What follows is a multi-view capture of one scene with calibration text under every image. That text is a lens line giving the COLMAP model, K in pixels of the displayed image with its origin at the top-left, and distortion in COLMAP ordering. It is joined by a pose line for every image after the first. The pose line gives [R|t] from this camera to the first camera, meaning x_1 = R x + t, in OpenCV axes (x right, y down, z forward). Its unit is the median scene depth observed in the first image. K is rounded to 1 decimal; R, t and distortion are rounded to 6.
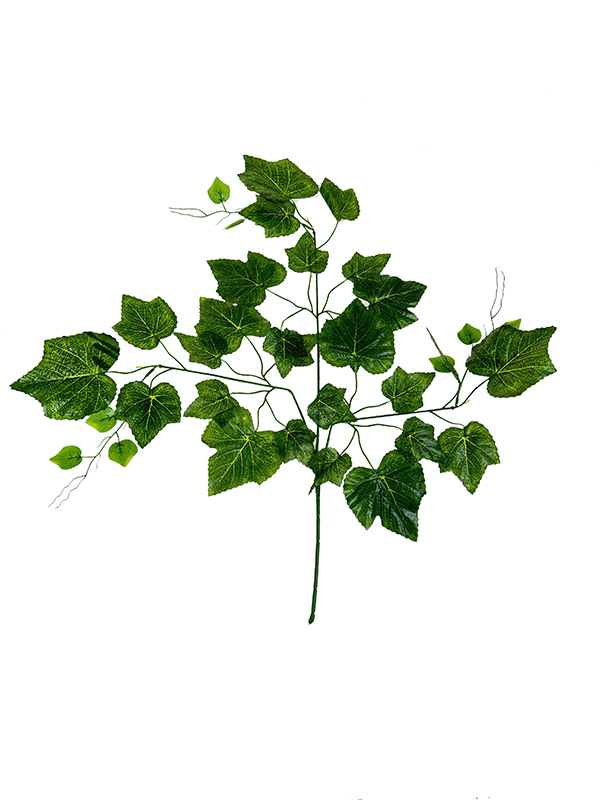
lens RADIAL K [[582.7, 0, 300.0], [0, 582.7, 400.0], [0, 0, 1]] dist [0.001102, -0.056833]
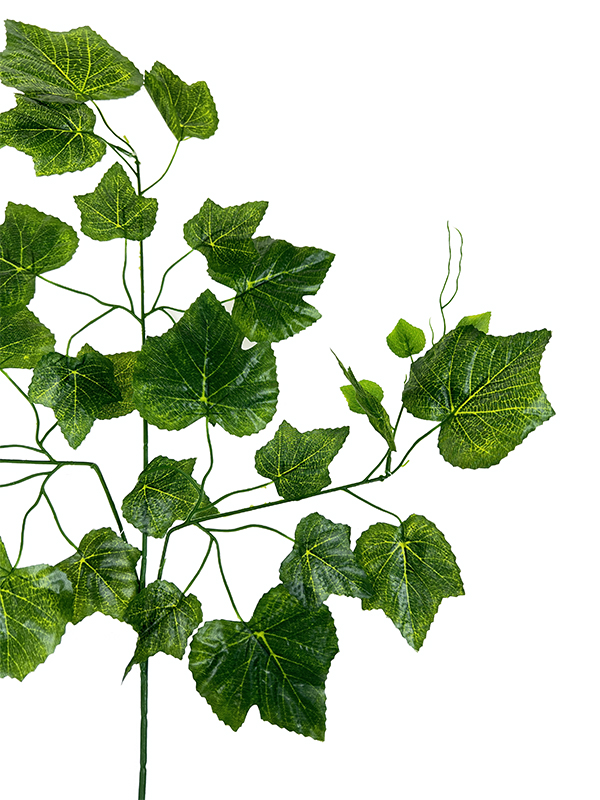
lens RADIAL K [[582.7, 0, 300.0], [0, 582.7, 400.0], [0, 0, 1]] dist [0.001102, -0.056833]
pose [[0.991610, -0.054047, 0.117423, 0.116320], [0.037175, 0.989255, 0.141392, -0.149285], [-0.123804, -0.135841, 0.982965, 0.444238]]
